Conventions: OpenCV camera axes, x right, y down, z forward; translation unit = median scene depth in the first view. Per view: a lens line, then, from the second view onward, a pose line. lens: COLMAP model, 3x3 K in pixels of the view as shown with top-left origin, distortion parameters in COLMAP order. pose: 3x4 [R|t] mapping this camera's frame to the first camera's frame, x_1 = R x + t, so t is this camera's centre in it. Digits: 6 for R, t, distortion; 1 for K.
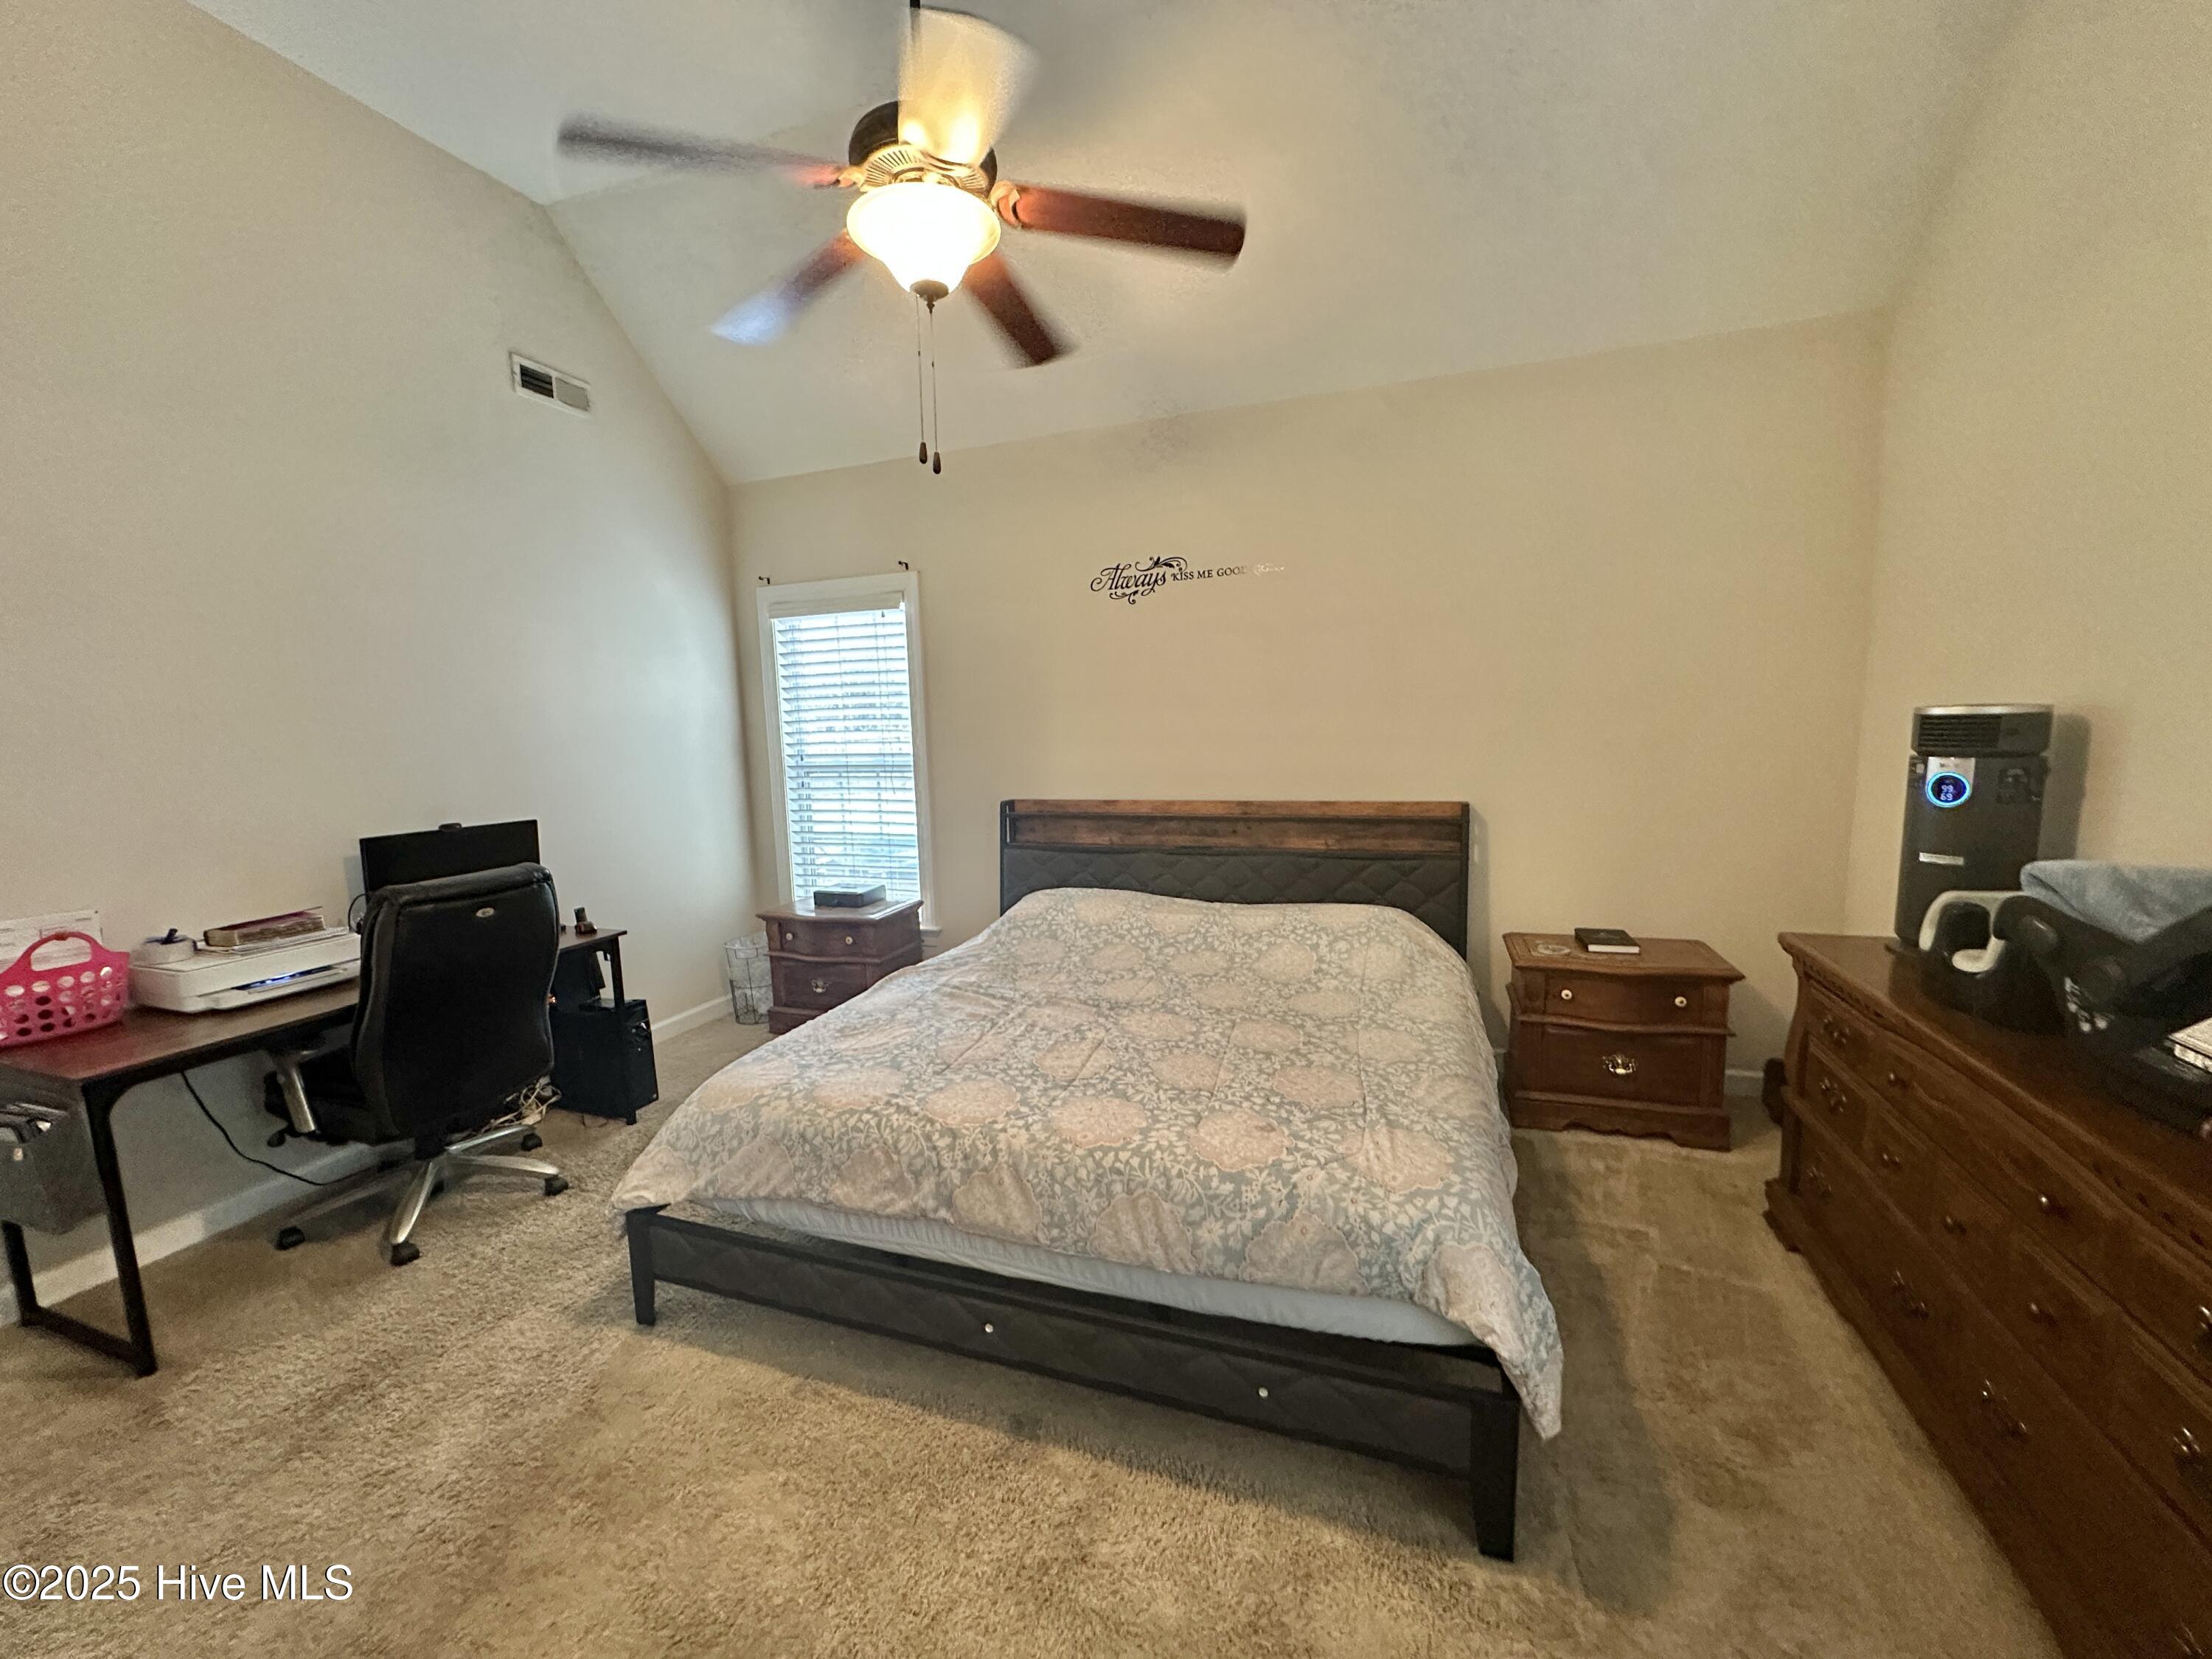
lens RADIAL K [[884.5, 0, 1109.8], [0, 884.5, 834.7], [0, 0, 1]] dist [0.001052, 0.000088]
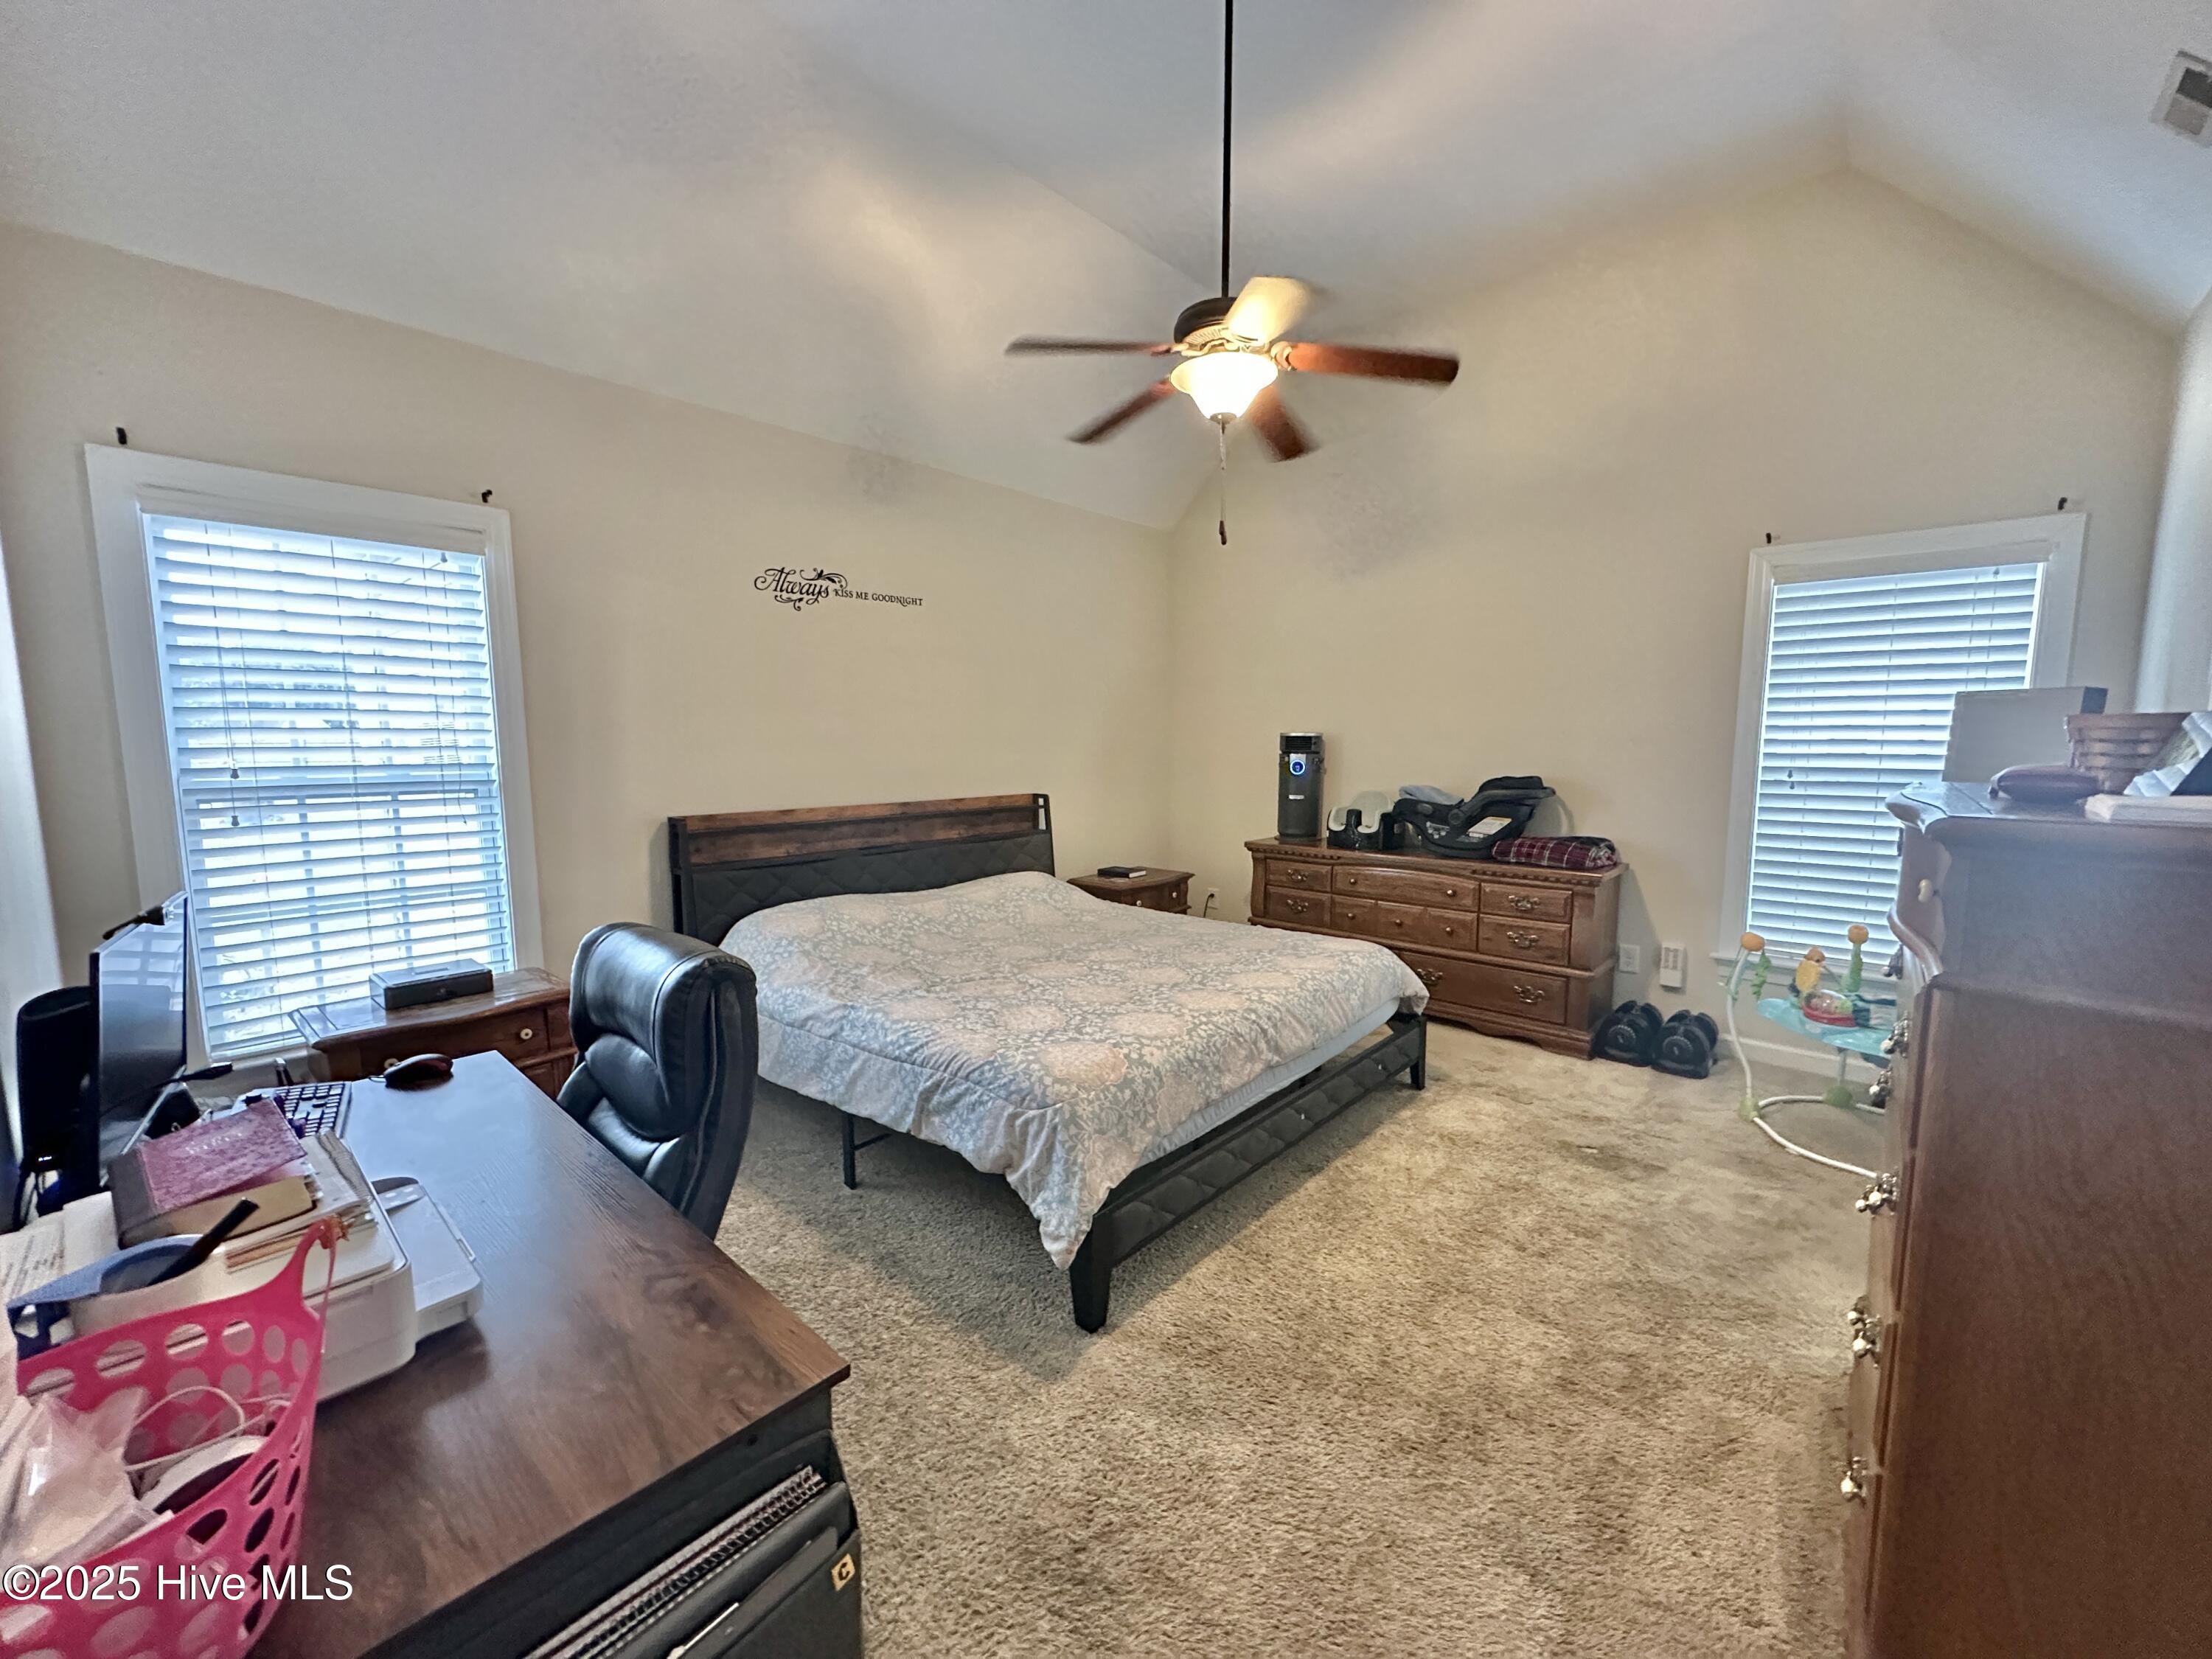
lens RADIAL K [[884.5, 0, 1106.2], [0, 884.5, 829.4], [0, 0, 1]] dist [0.001052, 0.000088]
pose [[0.368929, -0.071609, 0.926695, -0.805792], [0.109424, 0.993440, 0.033204, -0.012139], [-0.922994, 0.089152, 0.374345, 0.339605]]
